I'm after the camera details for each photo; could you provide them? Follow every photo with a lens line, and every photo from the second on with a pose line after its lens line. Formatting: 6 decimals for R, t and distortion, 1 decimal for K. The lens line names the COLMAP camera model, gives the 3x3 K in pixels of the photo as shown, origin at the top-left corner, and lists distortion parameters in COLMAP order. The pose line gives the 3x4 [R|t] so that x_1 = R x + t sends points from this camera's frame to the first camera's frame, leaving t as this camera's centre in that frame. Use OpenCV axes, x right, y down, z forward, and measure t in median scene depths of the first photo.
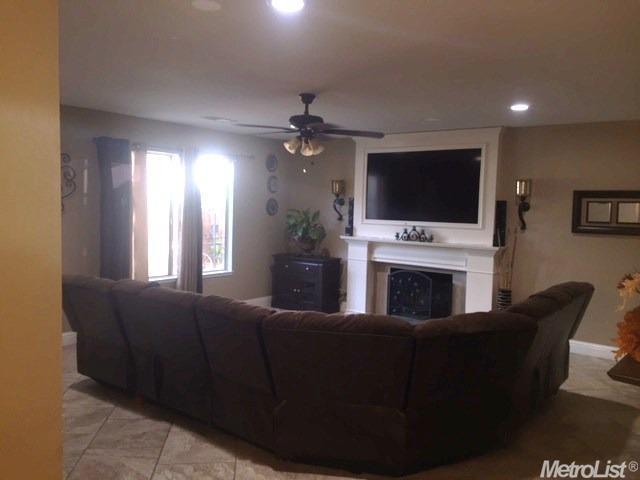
lens RADIAL K [[552.6, 0, 320.6], [0, 552.6, 239.9], [0, 0, 1]] dist [0.048384, -0.046827]
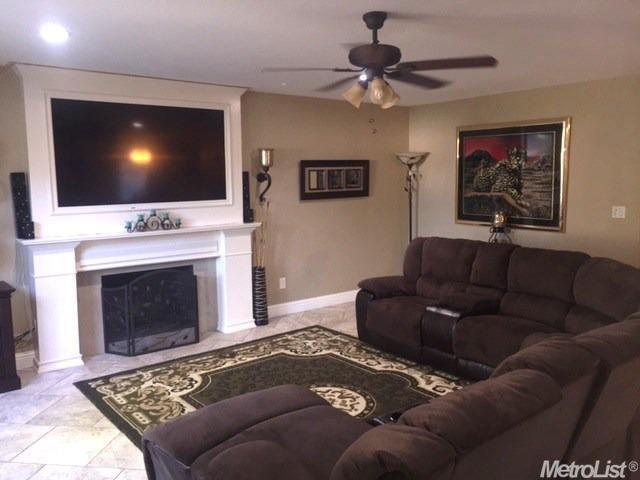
lens RADIAL K [[552.6, 0, 300.8], [0, 552.6, 242.7], [0, 0, 1]] dist [0.048384, -0.046827]
pose [[0.238596, -0.145729, 0.960122, -0.495519], [0.088778, 0.987810, 0.127870, -0.058913], [-0.967052, 0.054729, 0.248625, 0.645800]]
